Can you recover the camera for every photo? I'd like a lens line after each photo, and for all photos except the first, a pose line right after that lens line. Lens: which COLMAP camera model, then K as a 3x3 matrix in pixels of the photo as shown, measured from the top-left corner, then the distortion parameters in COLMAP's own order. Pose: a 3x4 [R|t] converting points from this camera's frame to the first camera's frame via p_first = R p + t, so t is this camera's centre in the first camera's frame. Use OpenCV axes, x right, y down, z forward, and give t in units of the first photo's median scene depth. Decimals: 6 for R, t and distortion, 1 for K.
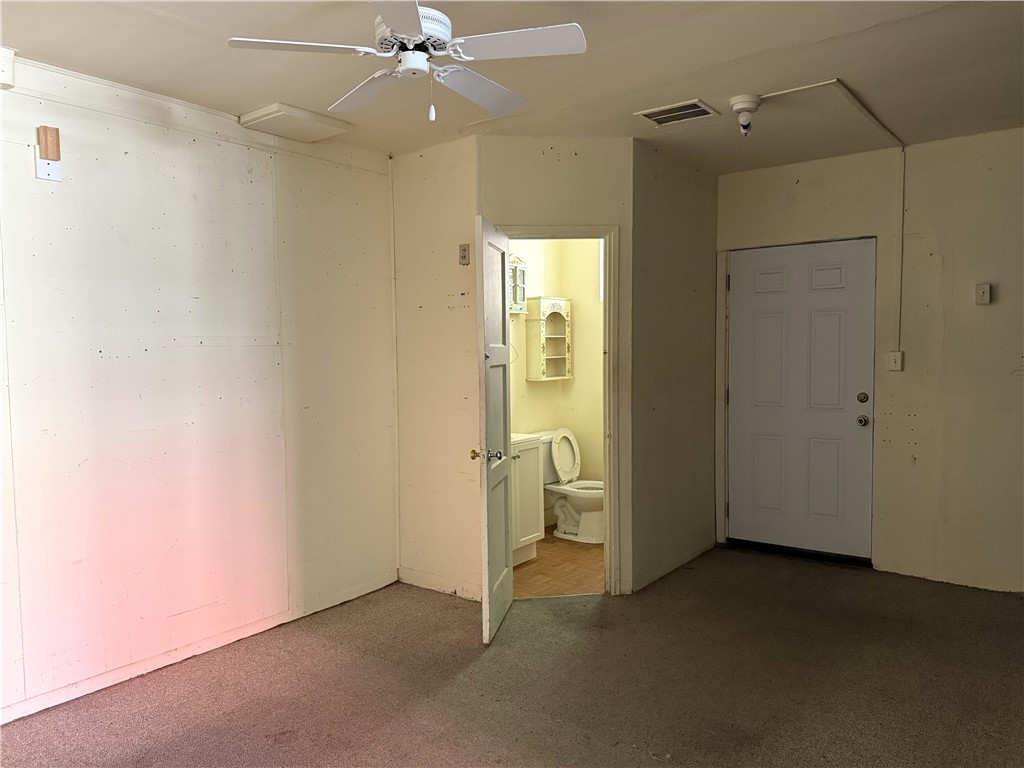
lens RADIAL K [[719.3, 0, 514.6], [0, 719.3, 385.7], [0, 0, 1]] dist [0.087863, -0.118851]
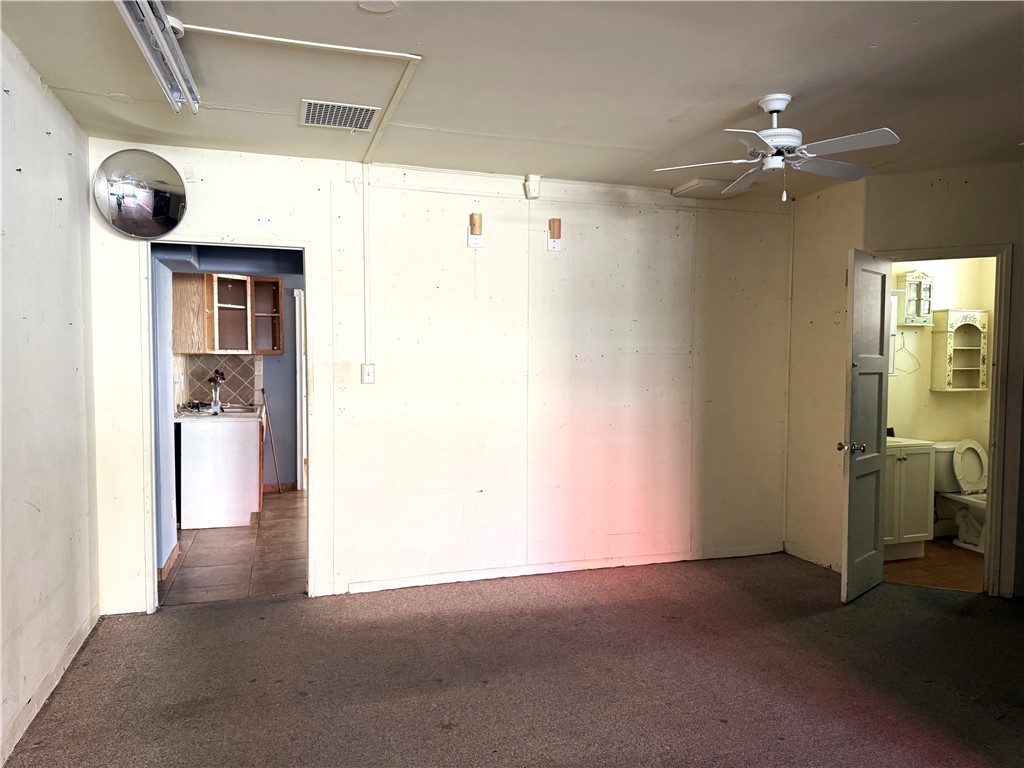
lens RADIAL K [[719.3, 0, 514.6], [0, 719.3, 385.7], [0, 0, 1]] dist [0.087863, -0.118851]
pose [[0.827172, 0.040673, -0.560474, 0.154881], [-0.046655, 0.998904, 0.003634, 0.014135], [0.560008, 0.023144, 0.828164, -0.285249]]
